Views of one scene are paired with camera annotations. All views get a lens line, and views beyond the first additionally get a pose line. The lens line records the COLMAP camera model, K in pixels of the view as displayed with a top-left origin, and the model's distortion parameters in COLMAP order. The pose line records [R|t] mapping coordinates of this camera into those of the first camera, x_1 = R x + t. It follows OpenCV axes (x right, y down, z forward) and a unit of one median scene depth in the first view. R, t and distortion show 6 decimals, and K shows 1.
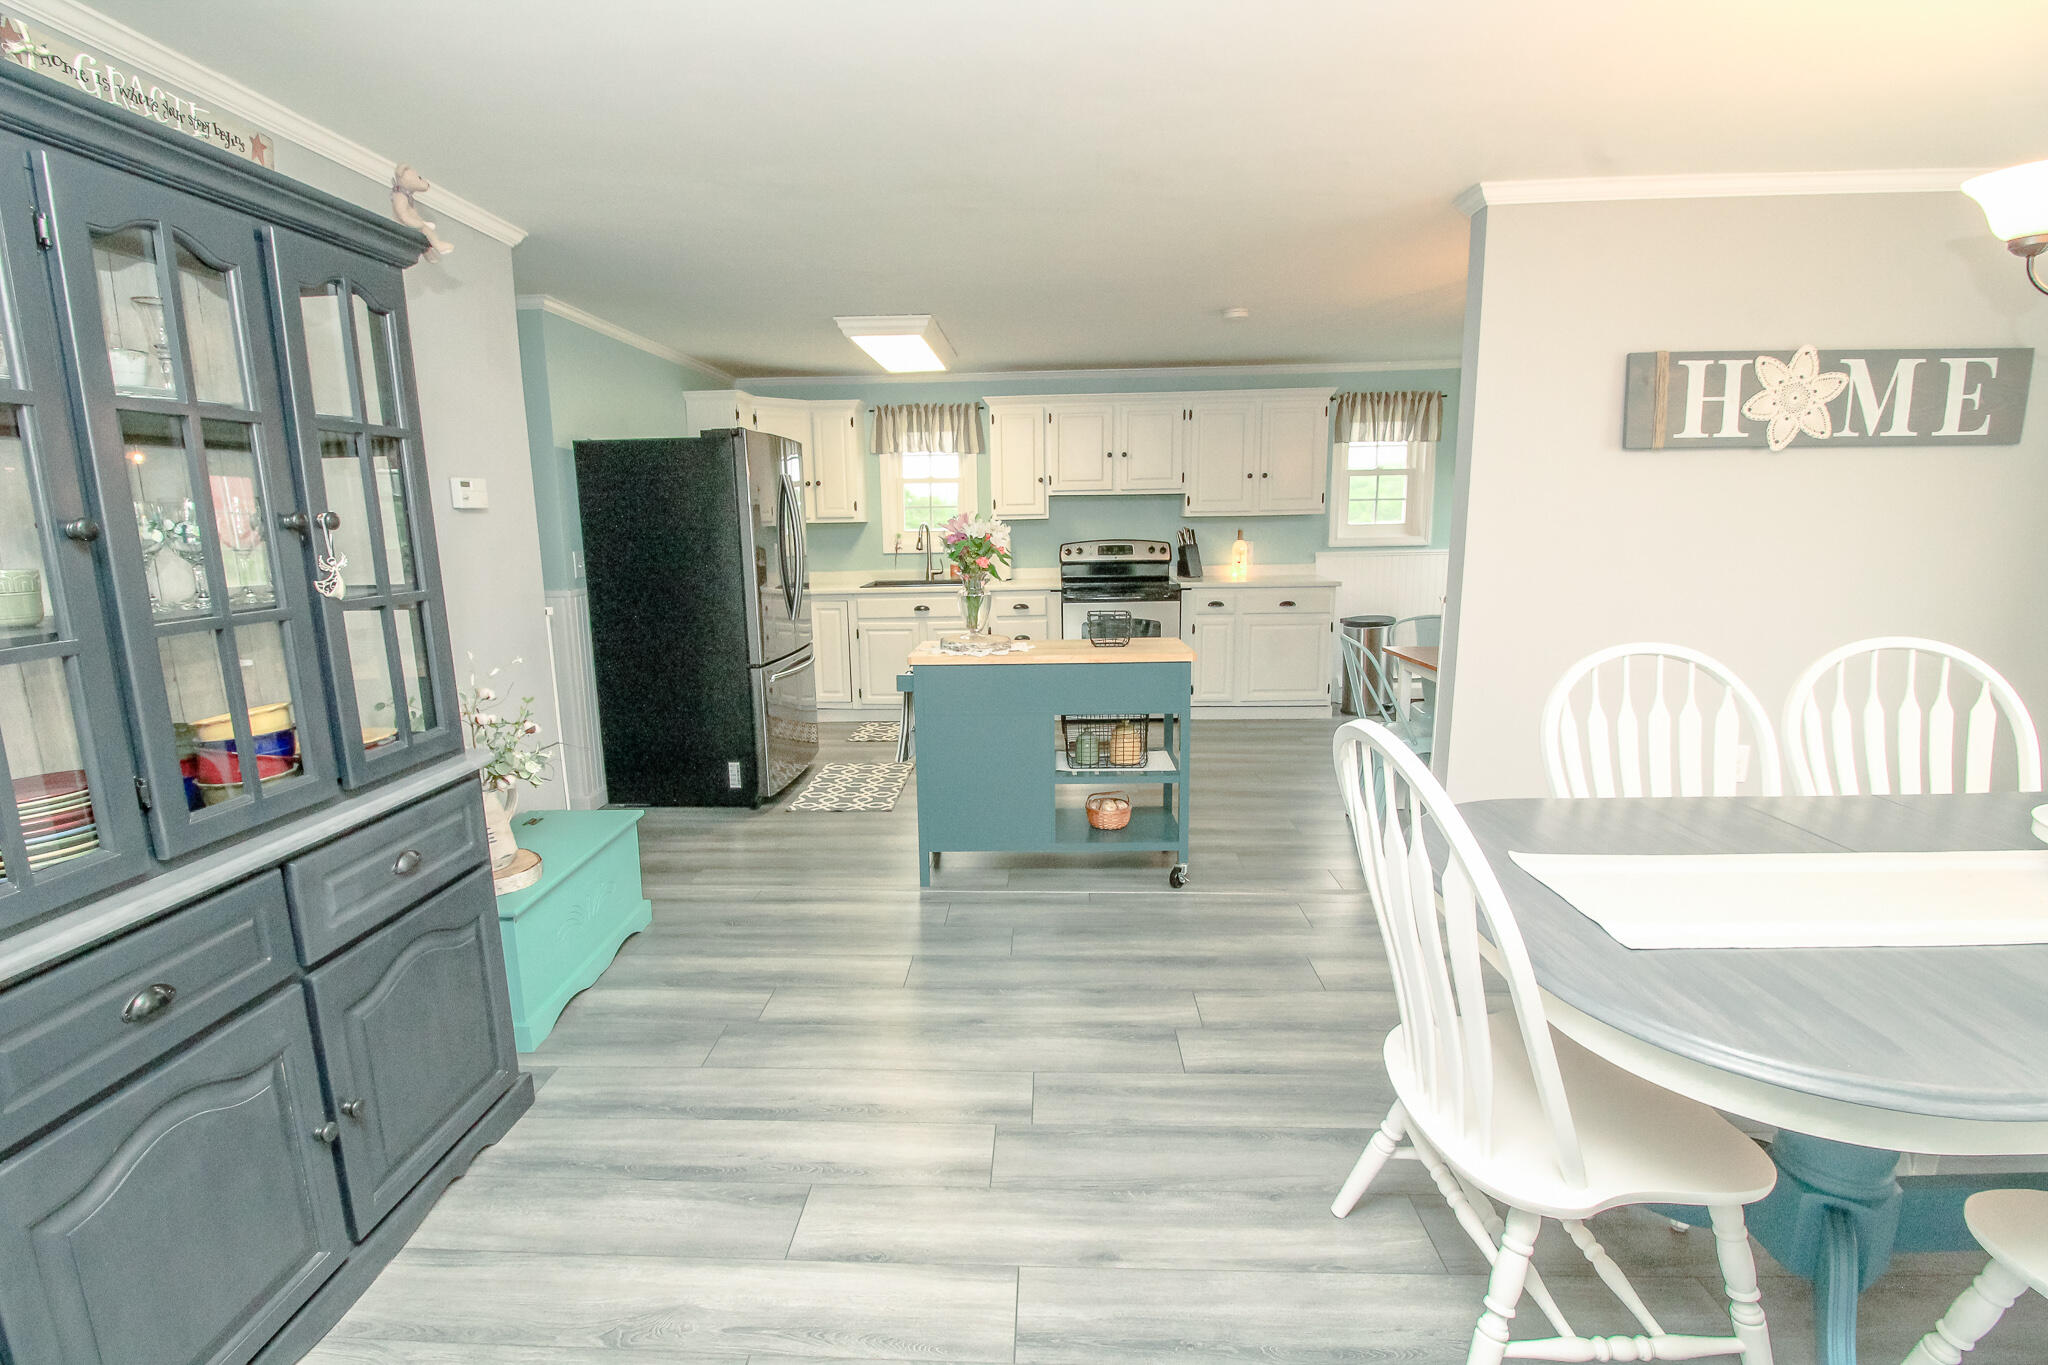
lens RADIAL K [[958.7, 0, 1020.8], [0, 958.7, 682.5], [0, 0, 1]] dist [-0.005489, -0.000083]
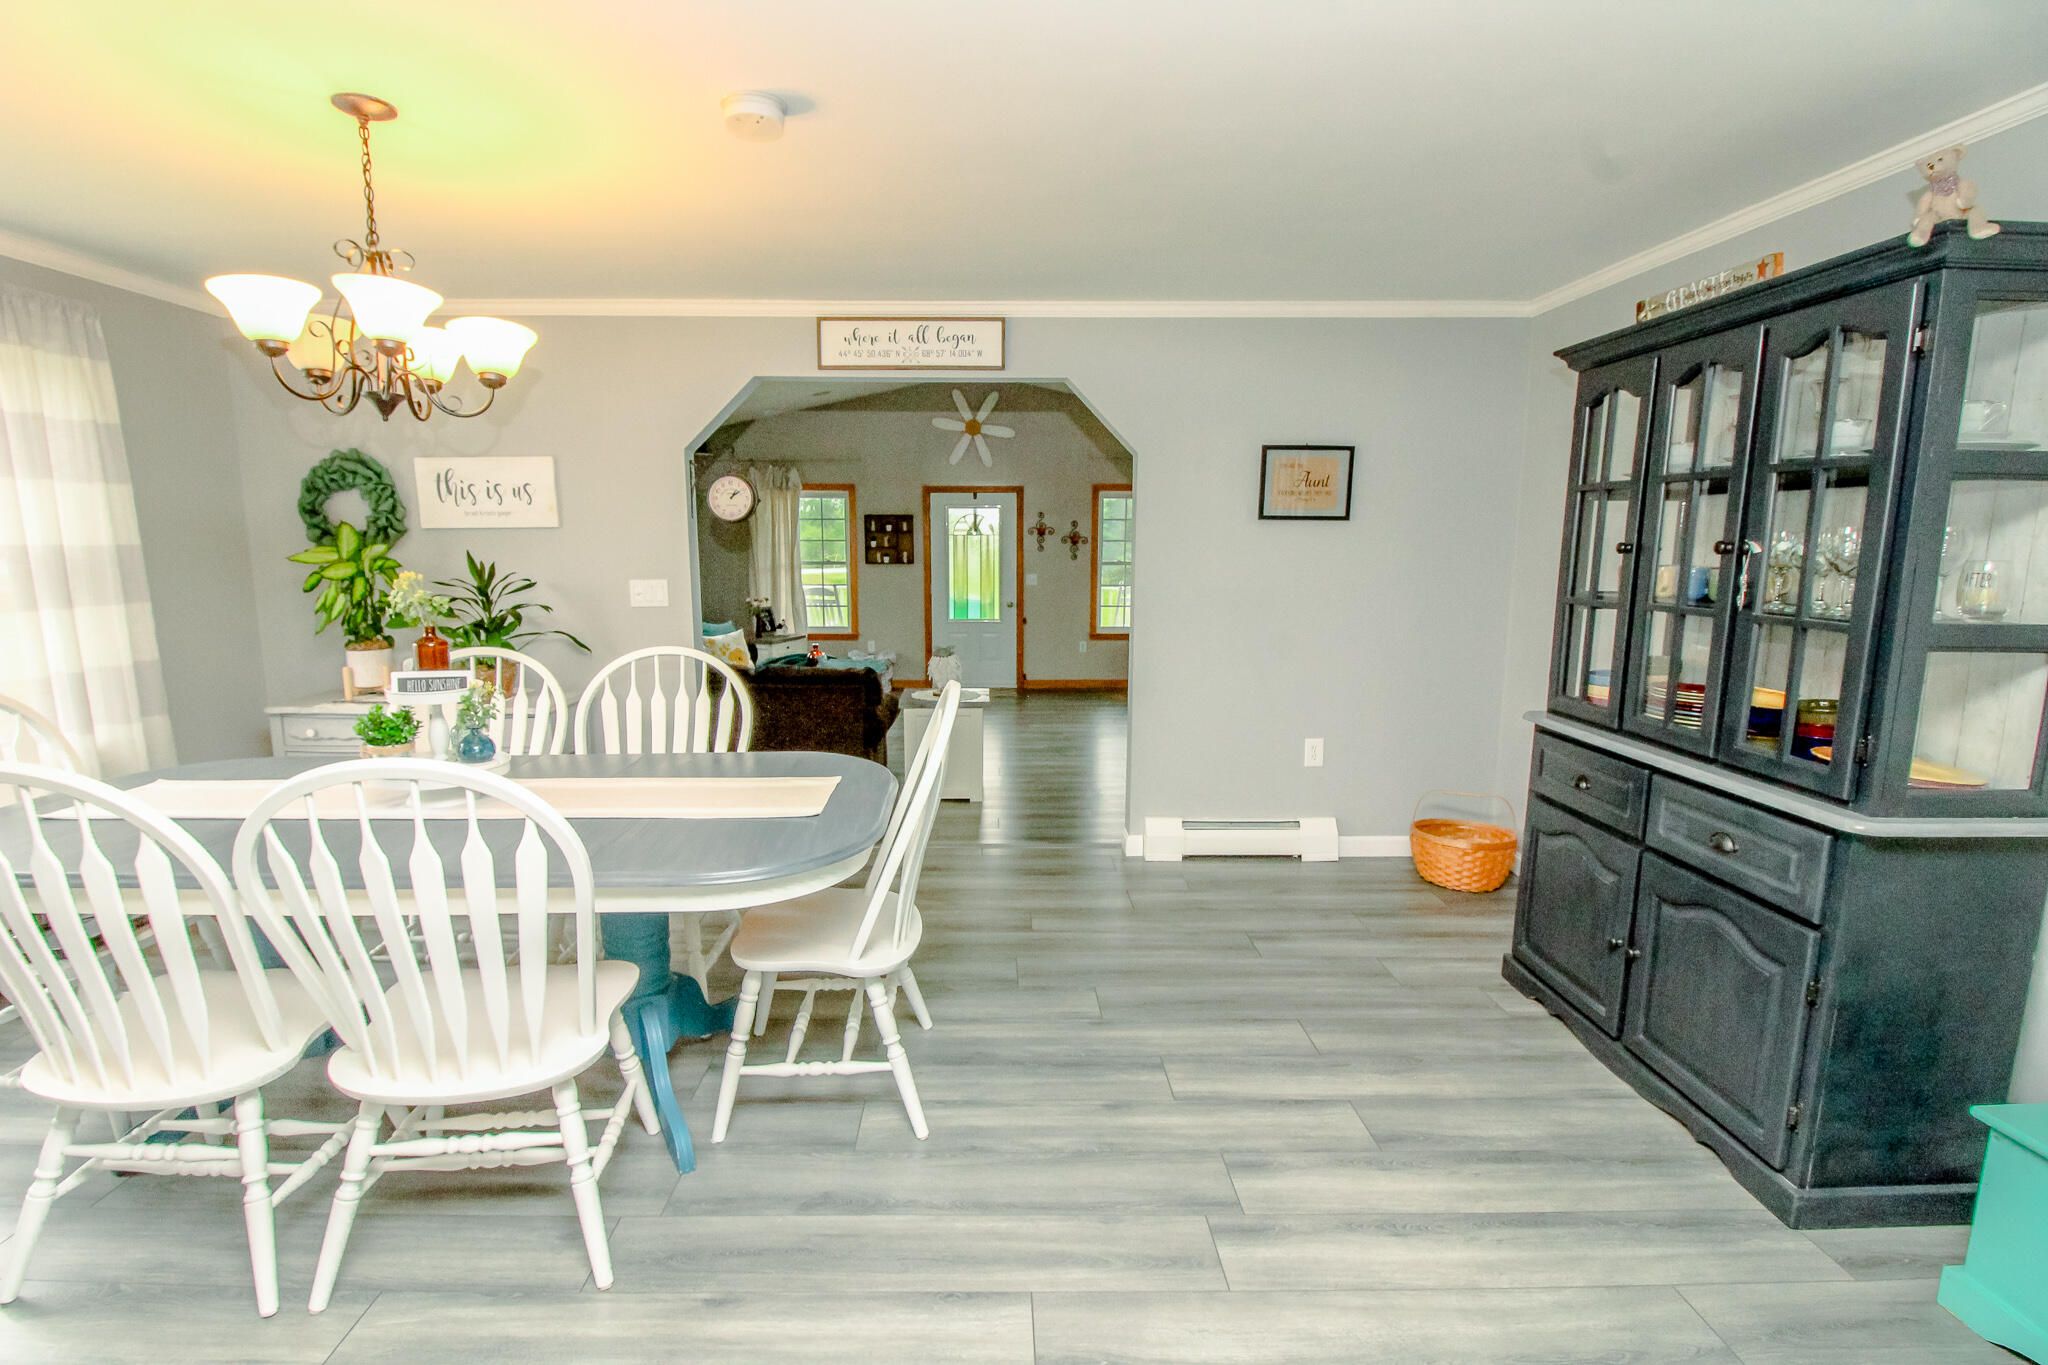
lens RADIAL K [[958.7, 0, 1020.4], [0, 958.7, 684.2], [0, 0, 1]] dist [-0.005489, -0.000083]
pose [[-0.997269, 0.017391, -0.071775, 0.319244], [-0.007256, 0.944102, 0.329573, -0.409411], [0.073494, 0.329194, -0.941398, 2.192149]]
